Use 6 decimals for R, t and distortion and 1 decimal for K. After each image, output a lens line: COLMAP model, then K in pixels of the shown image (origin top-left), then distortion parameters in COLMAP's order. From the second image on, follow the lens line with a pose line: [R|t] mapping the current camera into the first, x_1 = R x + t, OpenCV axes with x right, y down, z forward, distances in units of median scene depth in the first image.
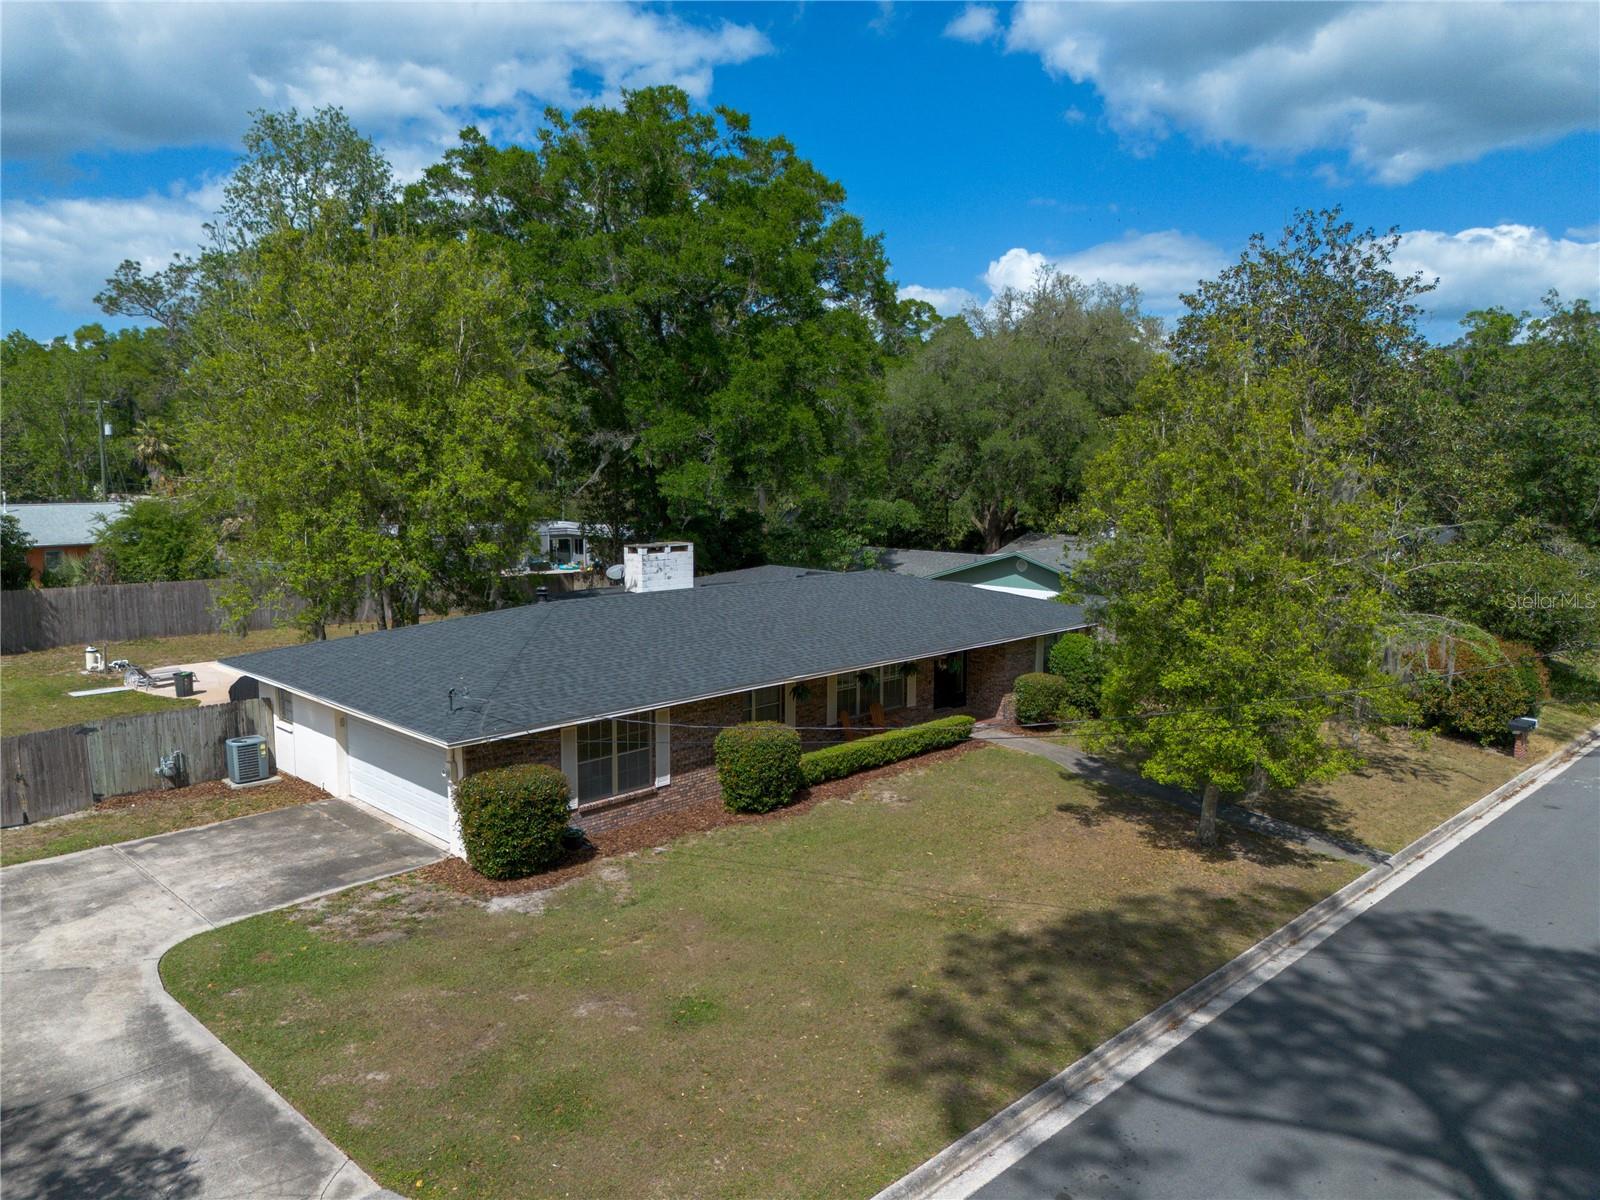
lens RADIAL K [[1130.0, 0, 800.0], [0, 1130.0, 600.0], [0, 0, 1]] dist [0.057761, -0.049621]
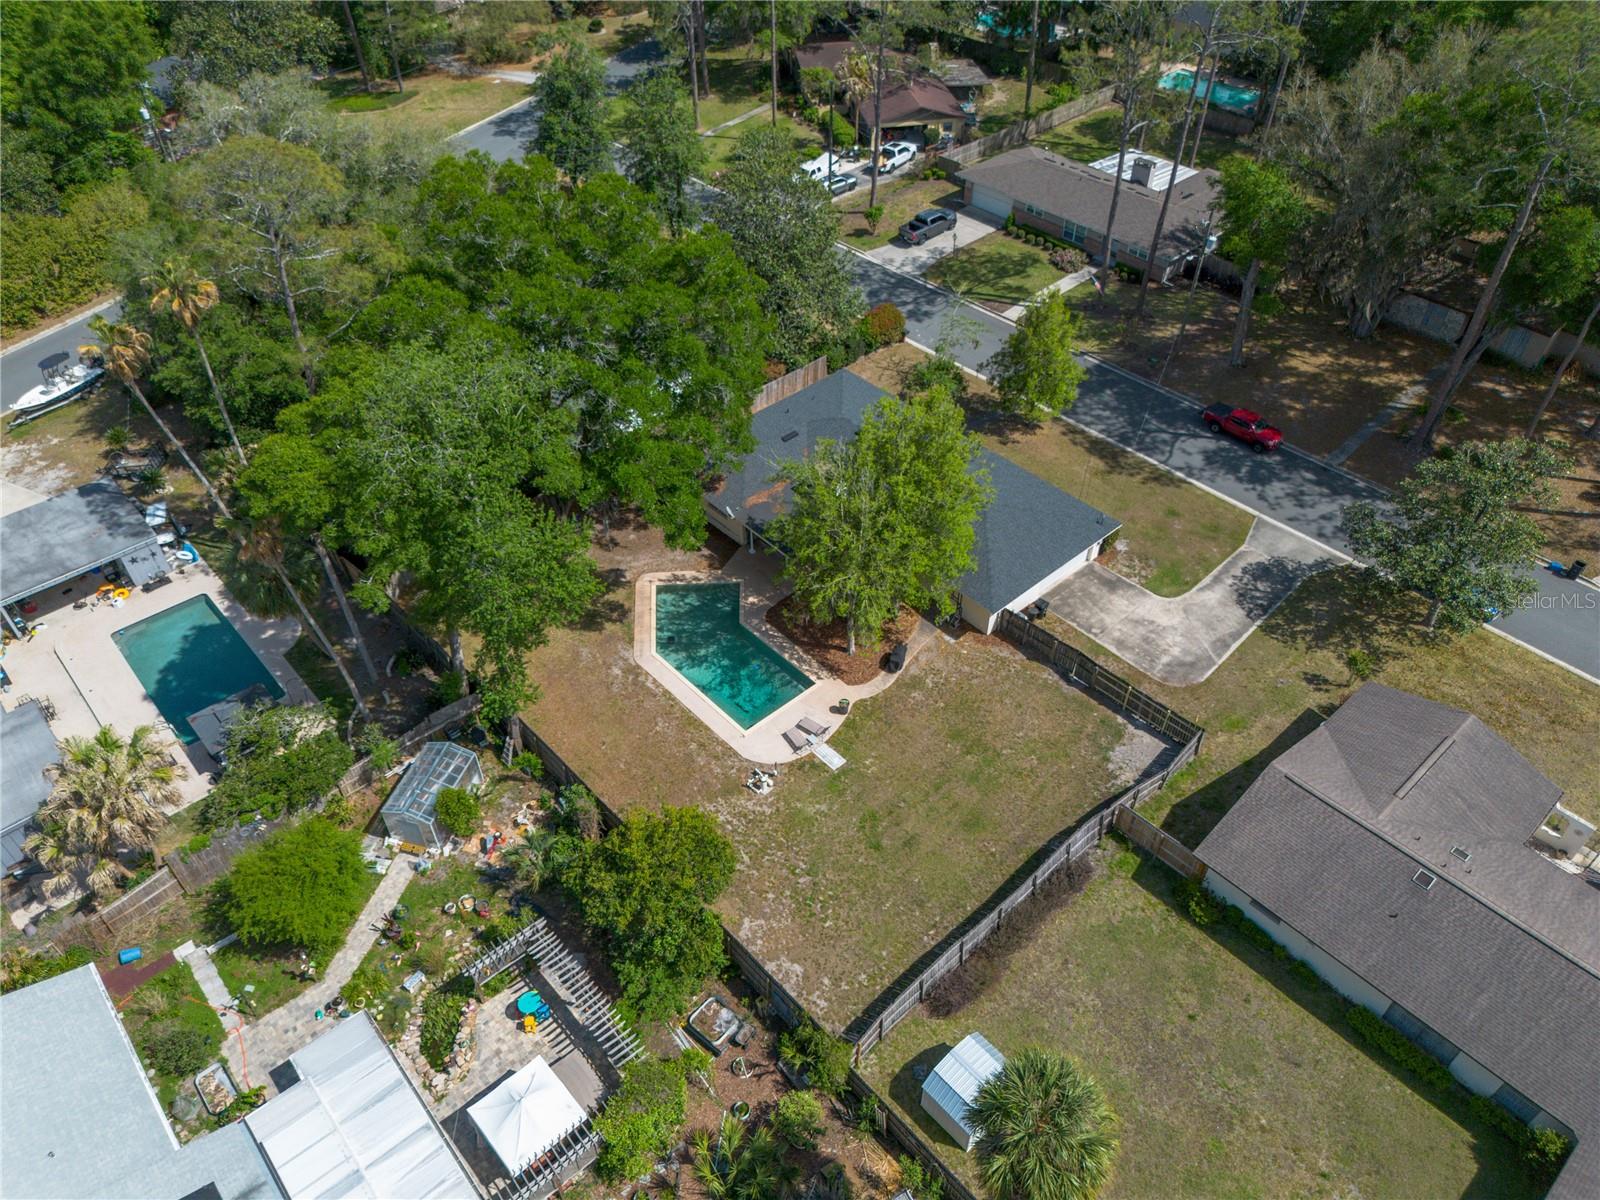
lens RADIAL K [[1101.7, 0, 800.0], [0, 1101.7, 600.0], [0, 0, 1]] dist [0.149024, -0.327756]
pose [[0.046410, -0.683978, 0.728025, -2.509400], [0.120852, 0.727302, 0.675594, -1.774171], [-0.991585, 0.056630, 0.116414, 1.352708]]
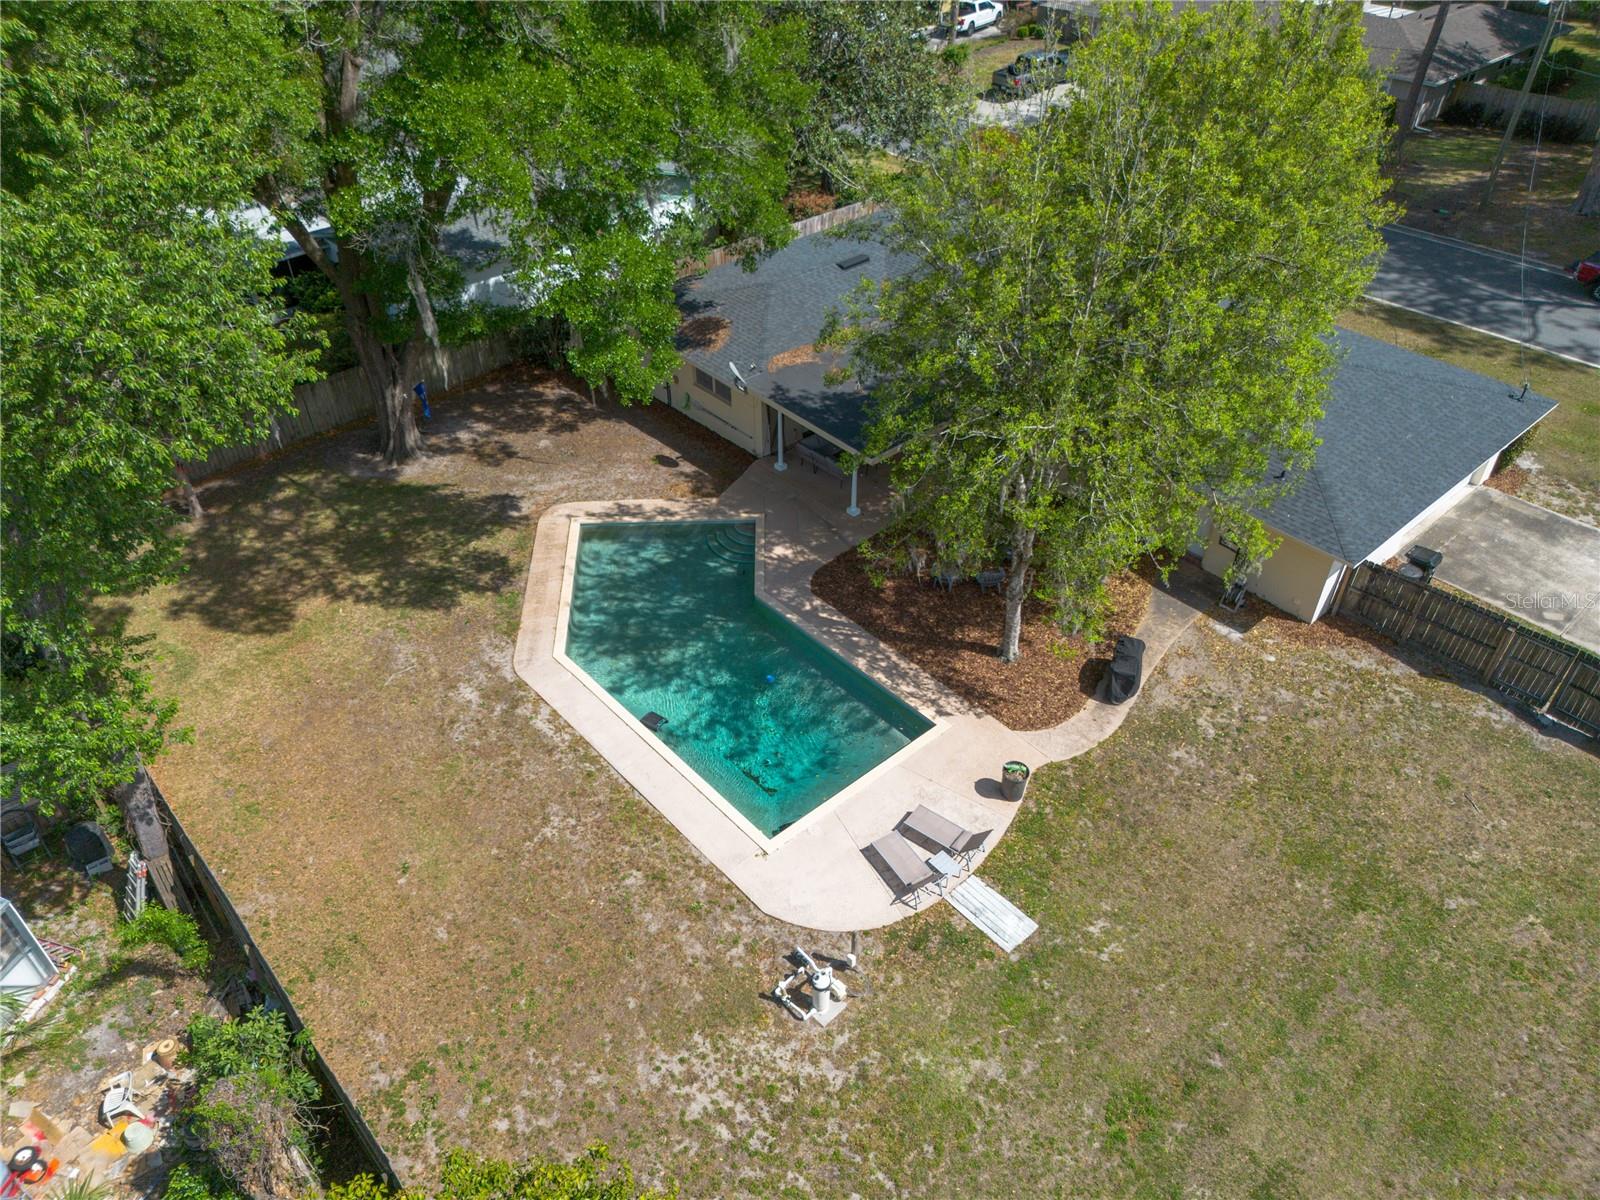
lens RADIAL K [[1124.6, 0, 802.0], [0, 1124.6, 596.2], [0, 0, 1]] dist [0.070537, -0.071053]
pose [[0.055665, -0.626443, 0.777477, -1.548808], [0.118532, 0.777324, 0.617833, -0.679212], [-0.991389, 0.057765, 0.117523, 1.621243]]
